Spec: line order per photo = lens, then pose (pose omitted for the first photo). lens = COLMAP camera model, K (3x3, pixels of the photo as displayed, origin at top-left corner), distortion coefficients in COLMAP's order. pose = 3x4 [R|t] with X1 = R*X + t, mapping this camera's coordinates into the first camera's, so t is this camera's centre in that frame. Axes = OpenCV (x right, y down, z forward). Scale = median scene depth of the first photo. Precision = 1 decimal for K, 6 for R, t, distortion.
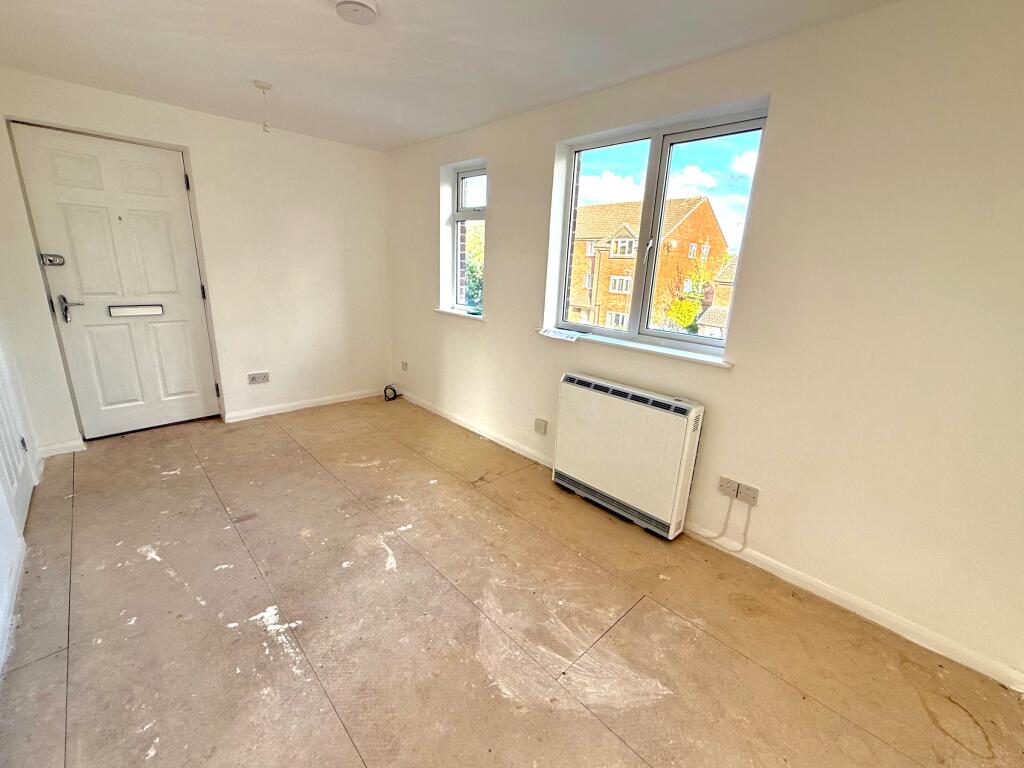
lens RADIAL K [[431.0, 0, 510.1], [0, 431.0, 382.8], [0, 0, 1]] dist [0.000040, 0.000560]
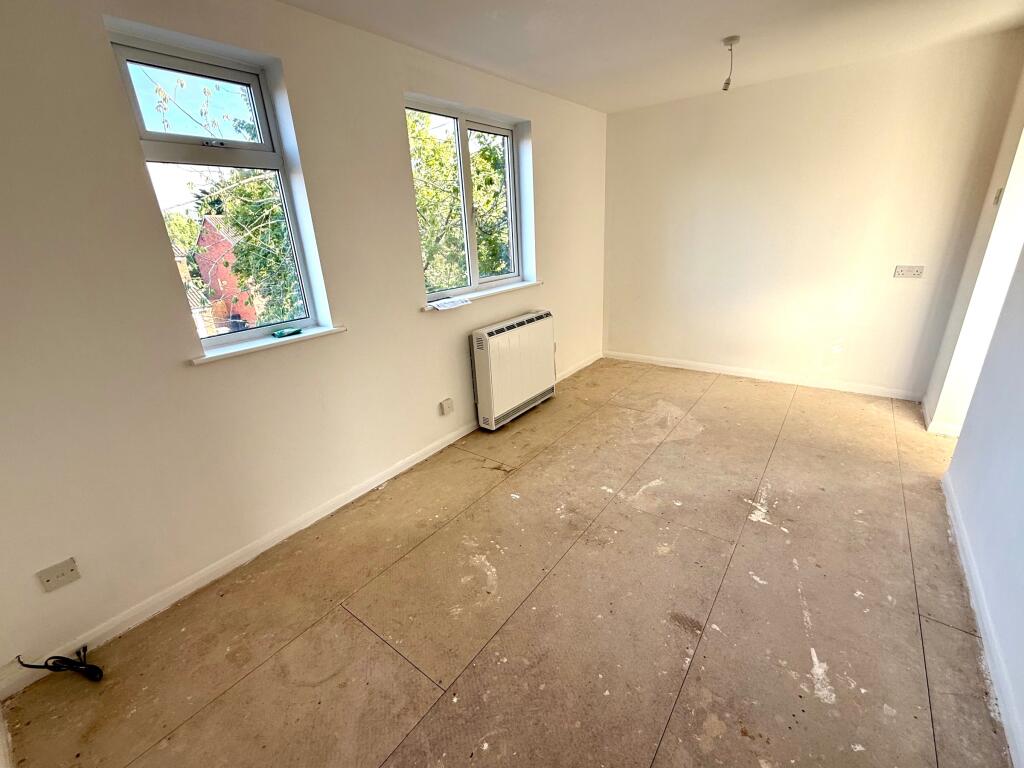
lens RADIAL K [[431.0, 0, 510.1], [0, 431.0, 382.8], [0, 0, 1]] dist [0.000040, 0.000560]
pose [[-0.156609, -0.371740, 0.915032, -1.159968], [0.309666, 0.861267, 0.402897, -0.412128], [-0.937860, 0.346451, -0.019767, 1.258723]]
